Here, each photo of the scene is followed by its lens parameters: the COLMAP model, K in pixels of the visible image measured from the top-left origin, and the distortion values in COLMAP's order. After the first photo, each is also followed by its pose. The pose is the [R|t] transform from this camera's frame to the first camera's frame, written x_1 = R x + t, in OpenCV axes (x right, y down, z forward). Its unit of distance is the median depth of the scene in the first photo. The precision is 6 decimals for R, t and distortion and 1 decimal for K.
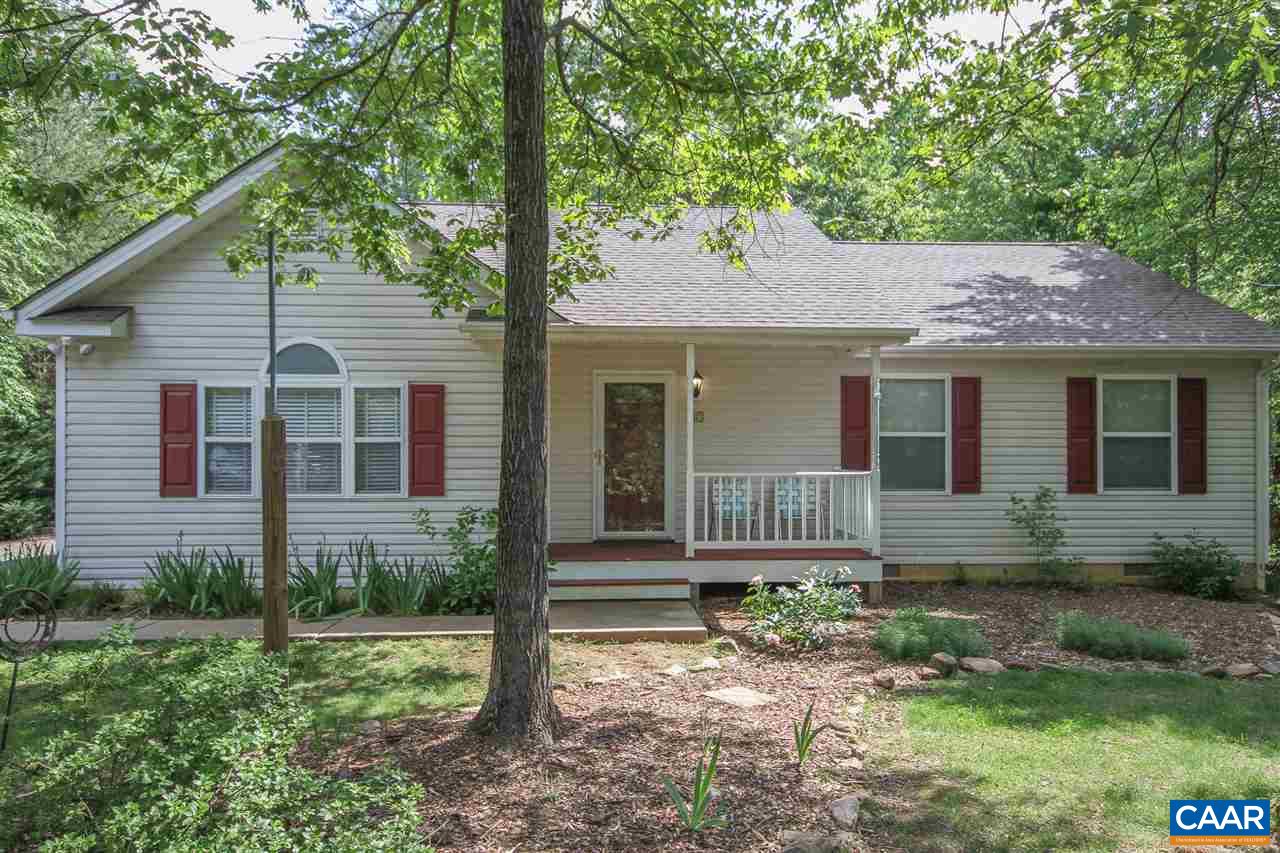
lens RADIAL K [[878.1, 0, 640.6], [0, 878.1, 434.8], [0, 0, 1]] dist [0.021982, 0.003679]
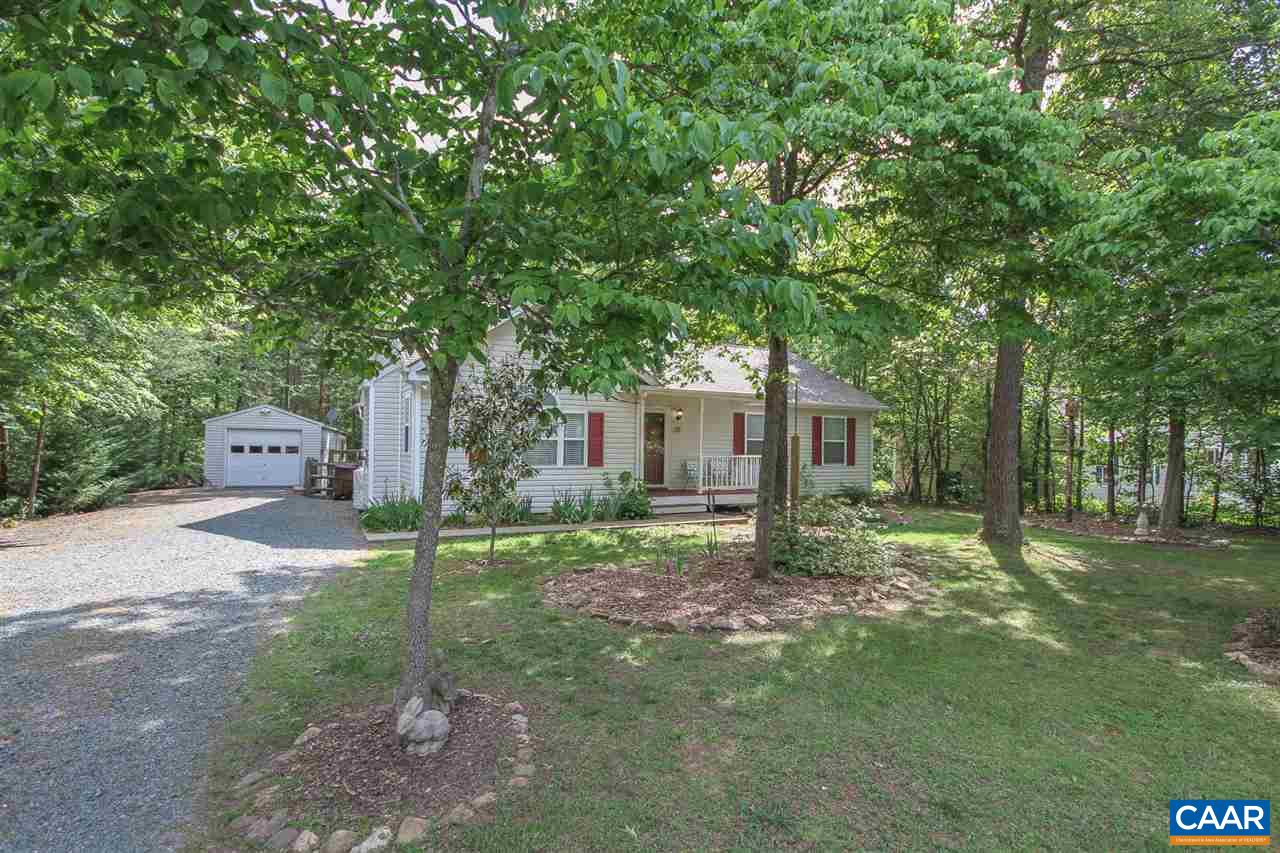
lens RADIAL K [[600.0, 0, 641.2], [0, 600.0, 435.1], [0, 0, 1]] dist [0.000666, -0.000096]
pose [[0.909703, 0.017591, 0.414888, -0.618494], [-0.017895, 0.999835, -0.003156, -0.001343], [-0.414875, -0.004553, 0.909867, -0.273947]]
